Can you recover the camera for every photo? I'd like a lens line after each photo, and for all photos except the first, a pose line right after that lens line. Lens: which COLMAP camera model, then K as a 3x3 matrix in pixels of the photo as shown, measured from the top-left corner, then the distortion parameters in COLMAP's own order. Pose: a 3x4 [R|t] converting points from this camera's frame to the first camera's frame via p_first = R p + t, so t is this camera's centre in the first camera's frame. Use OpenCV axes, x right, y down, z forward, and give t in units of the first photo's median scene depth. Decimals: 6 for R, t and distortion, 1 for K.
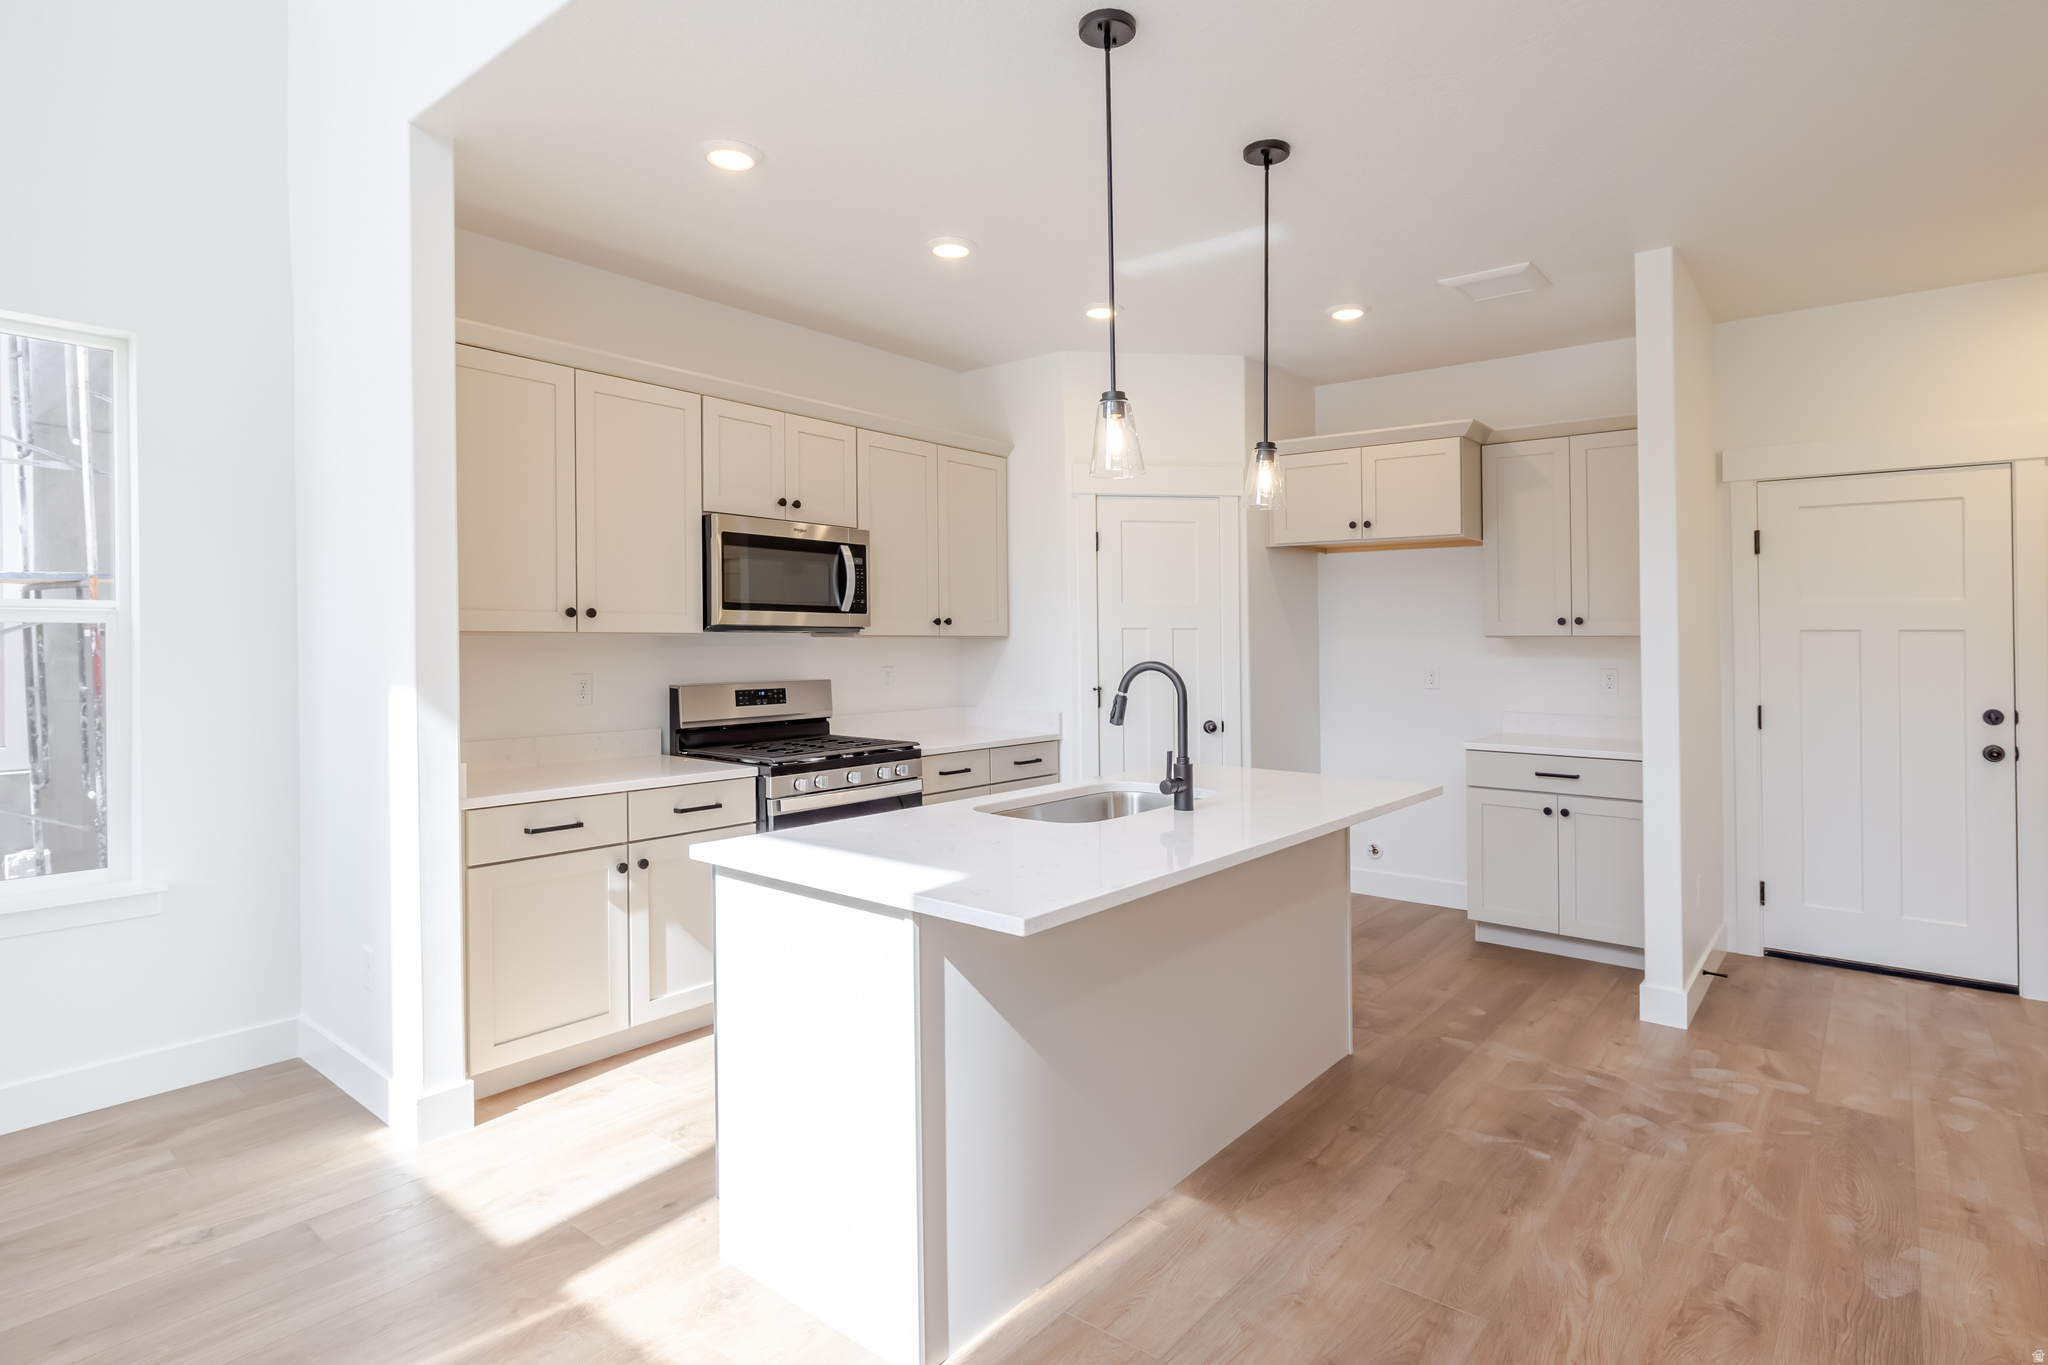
lens RADIAL K [[1063.6, 0, 1020.5], [0, 1063.6, 636.0], [0, 0, 1]] dist [-0.006136, 0.000986]
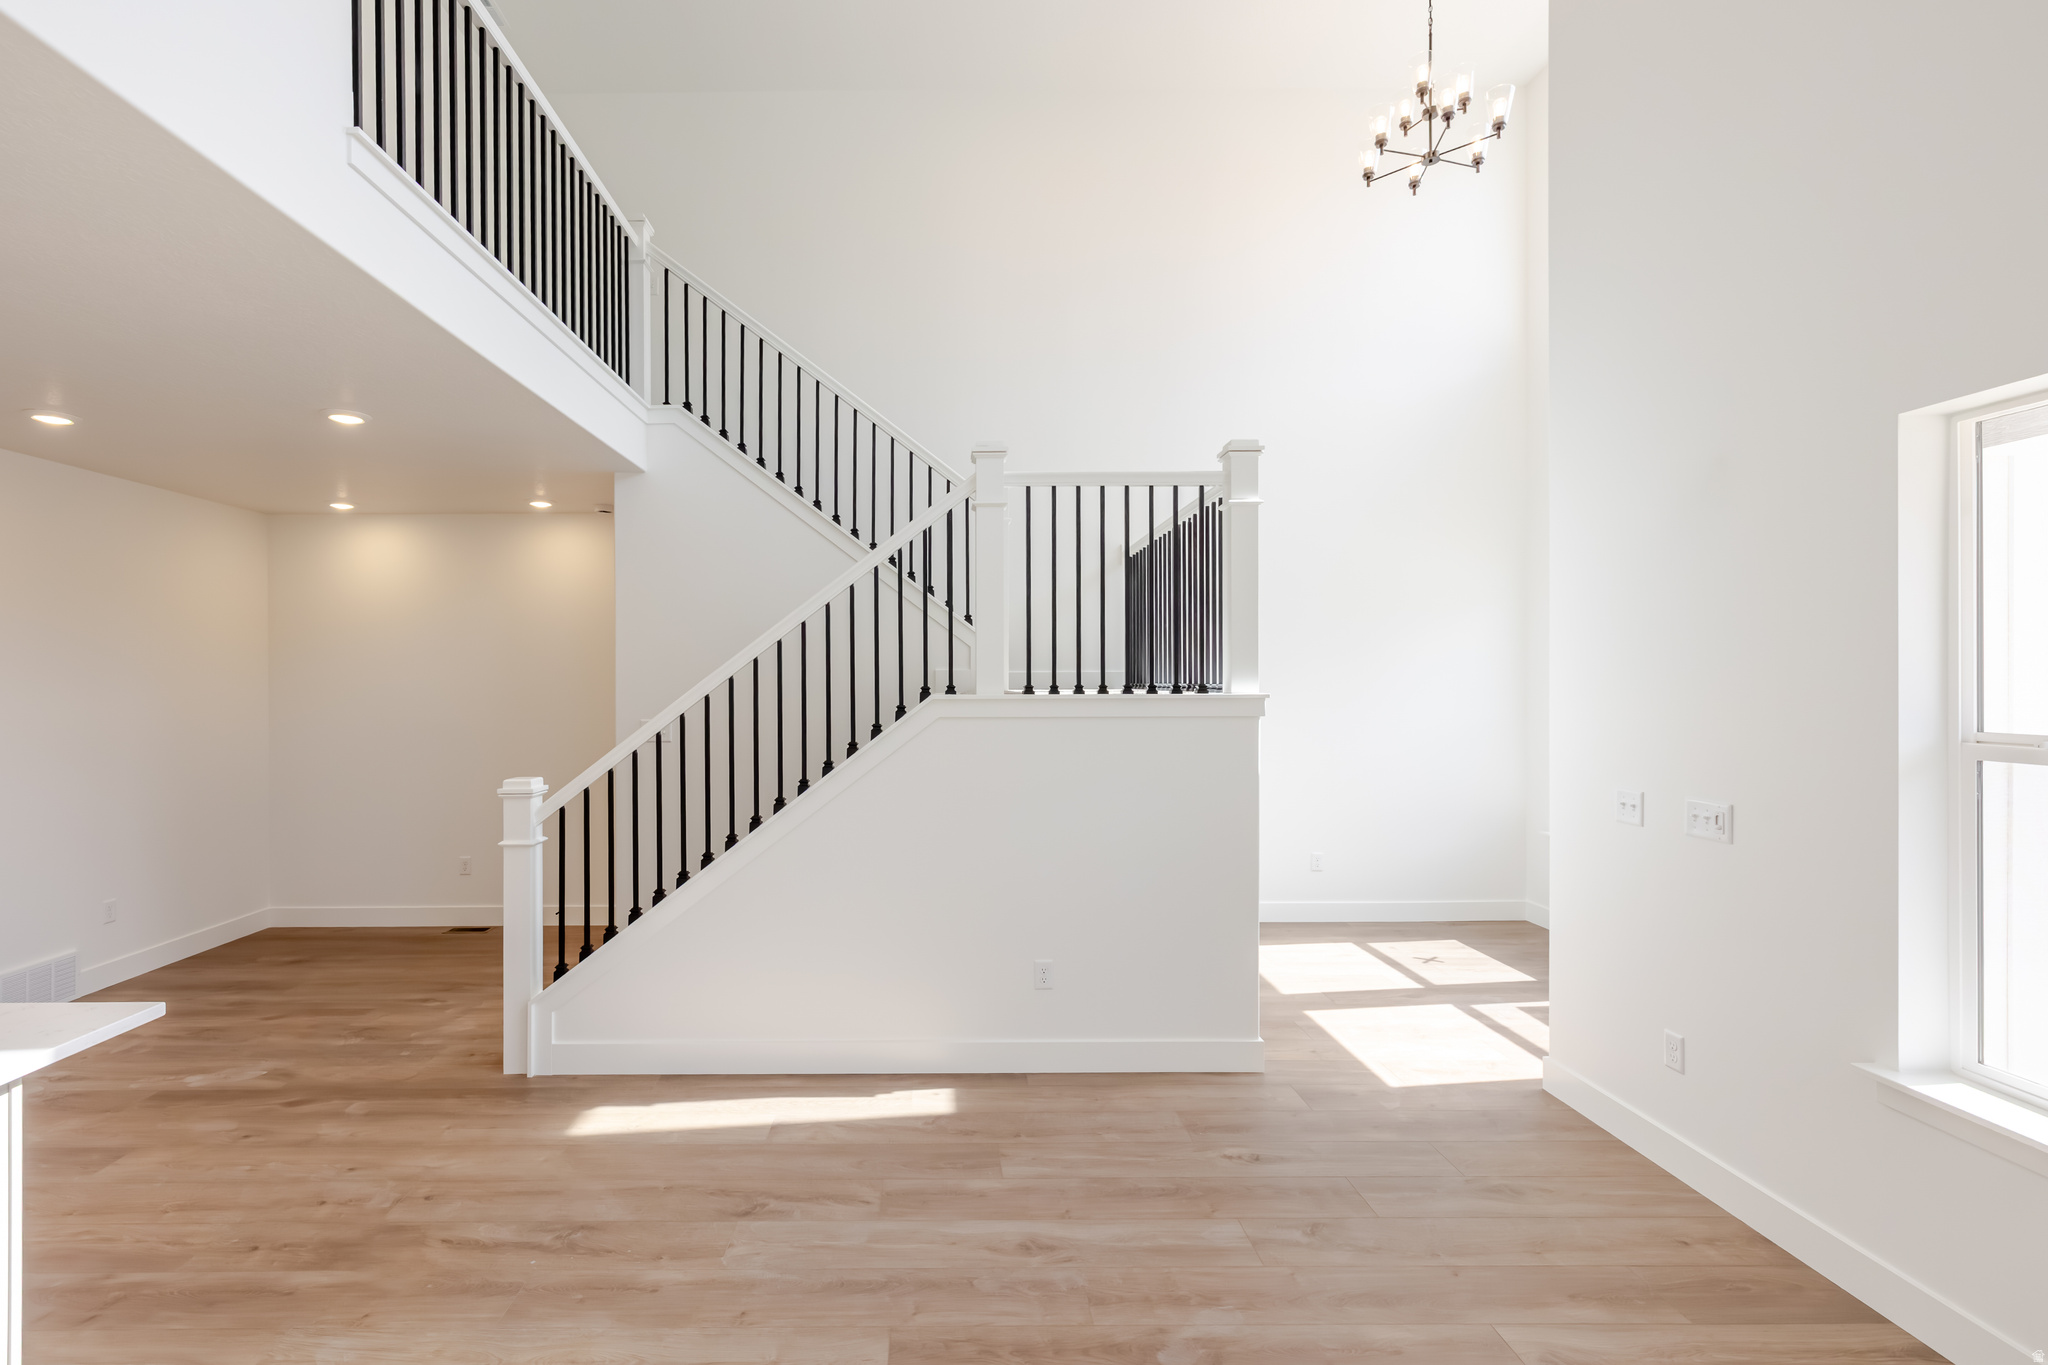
lens RADIAL K [[886.4, 0, 937.1], [0, 886.4, 684.7], [0, 0, 1]] dist [0.001607, -0.001812]
pose [[-0.632173, 0.000239, 0.774828, -0.758558], [-0.000178, 1.000000, -0.000454, -0.071417], [-0.774828, -0.000424, -0.632173, 0.479447]]
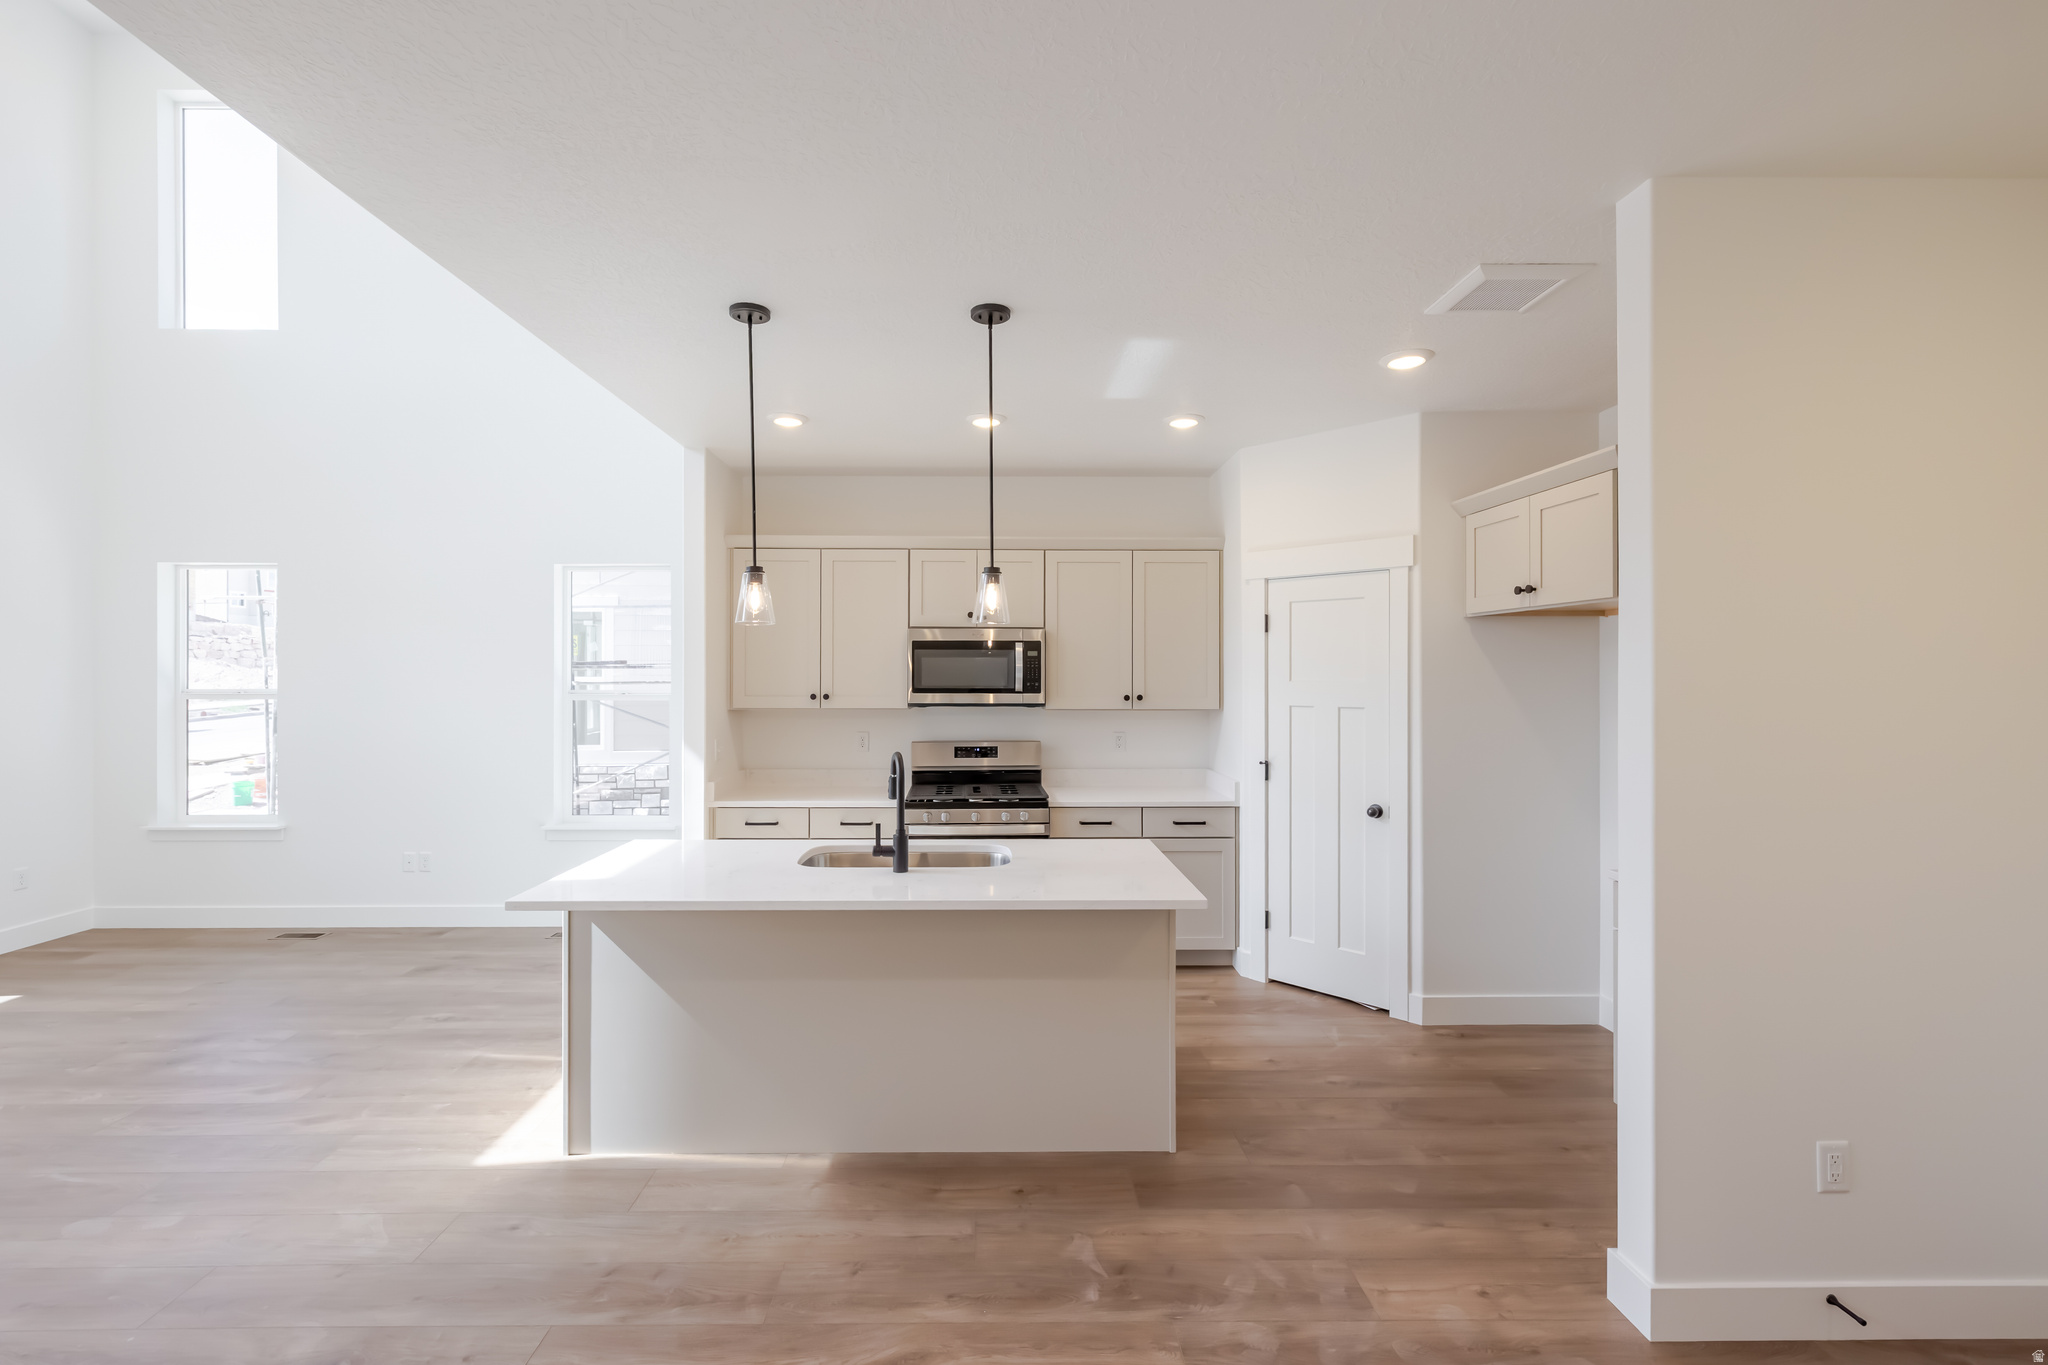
lens RADIAL K [[886.4, 0, 1004.3], [0, 886.4, 675.2], [0, 0, 1]] dist [0.001607, -0.001812]
pose [[0.640184, 0.002789, -0.768216, 0.874395], [0.002751, 0.999979, 0.005923, -0.065781], [0.768216, -0.005906, 0.640163, 0.351021]]
